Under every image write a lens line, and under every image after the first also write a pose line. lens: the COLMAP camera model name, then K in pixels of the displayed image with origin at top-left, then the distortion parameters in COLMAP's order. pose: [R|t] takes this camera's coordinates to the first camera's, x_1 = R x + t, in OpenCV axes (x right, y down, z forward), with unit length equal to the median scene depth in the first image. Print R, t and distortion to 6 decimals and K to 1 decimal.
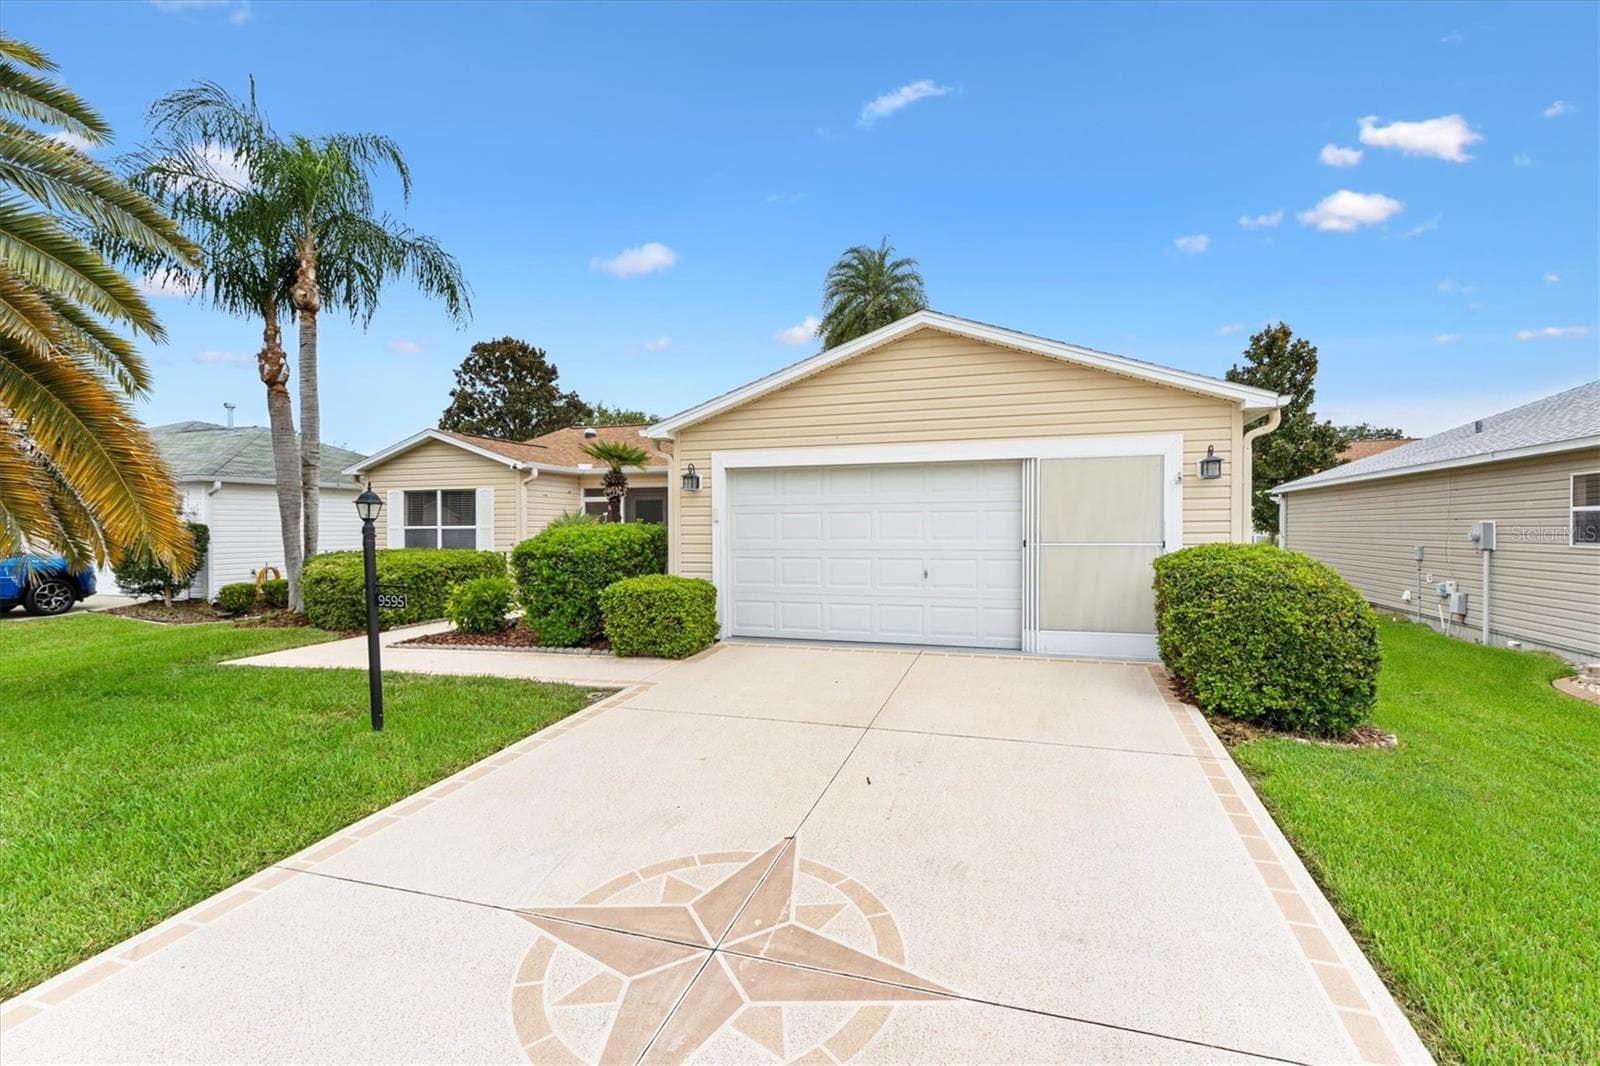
lens RADIAL K [[726.0, 0, 800.0], [0, 726.0, 533.0], [0, 0, 1]] dist [0.005770, 0.000192]
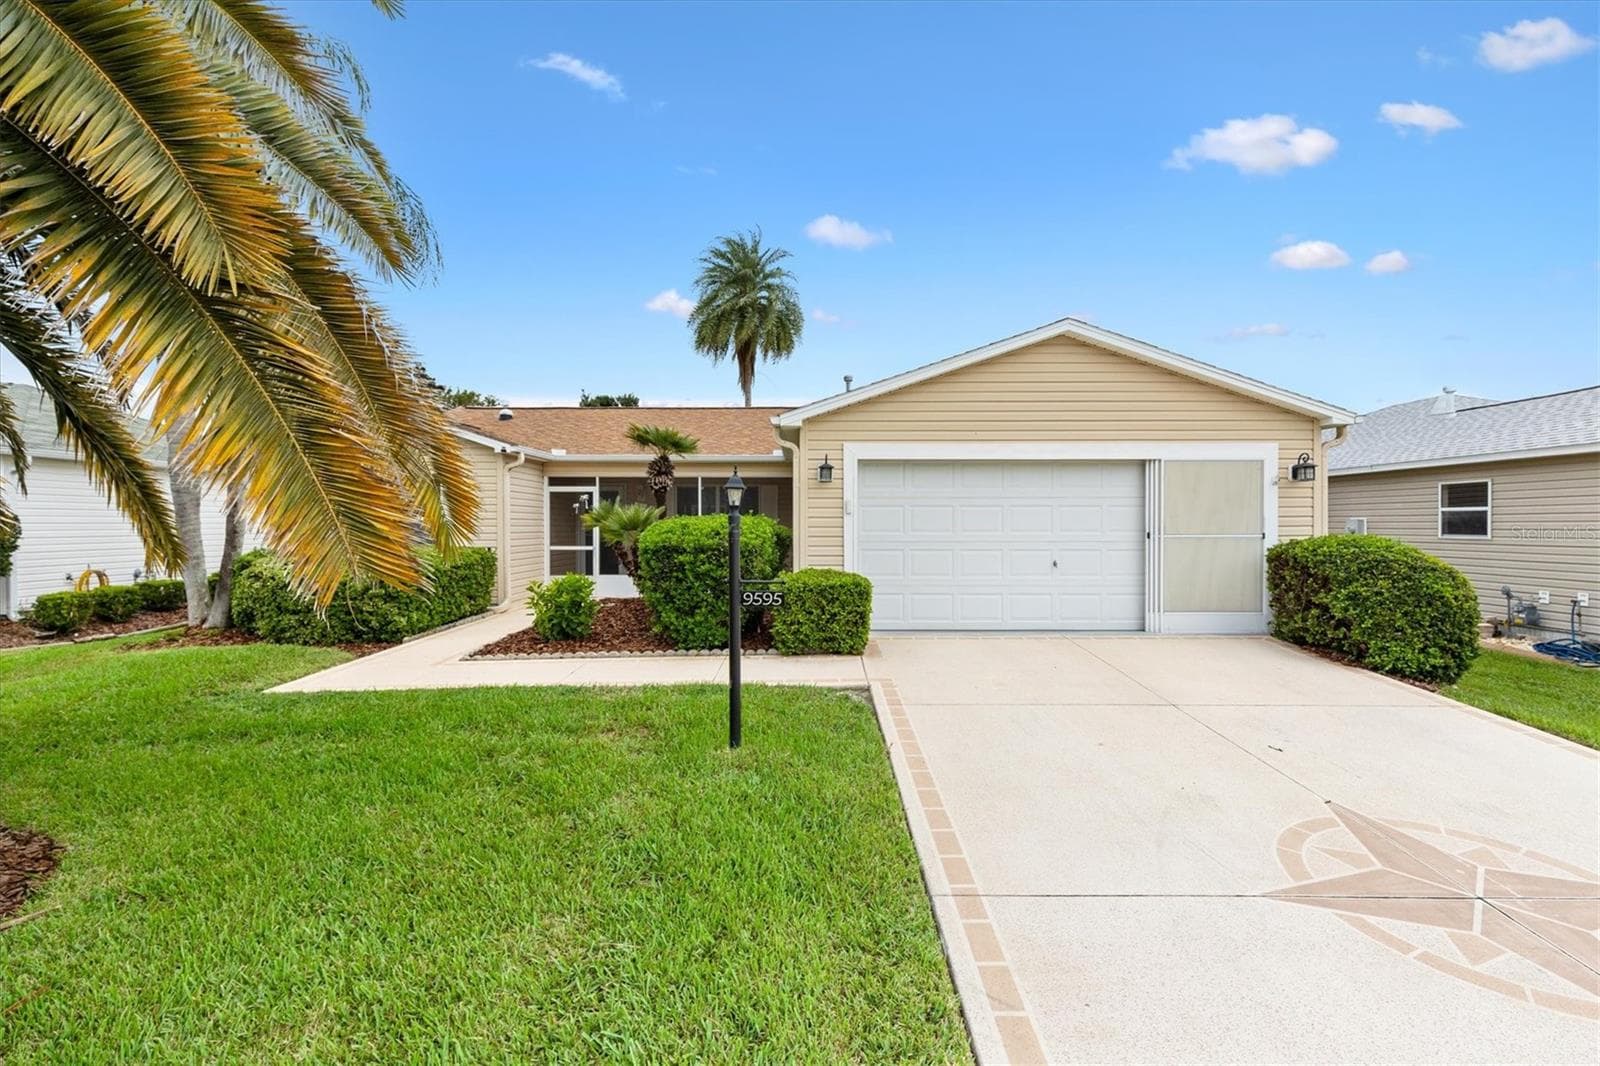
lens RADIAL K [[726.0, 0, 800.0], [0, 726.0, 533.0], [0, 0, 1]] dist [0.005770, 0.000192]
pose [[0.951883, -0.000655, 0.306462, -0.511599], [-0.001446, 0.999977, 0.006629, 0.003888], [-0.306459, -0.006753, 0.951860, 0.093003]]
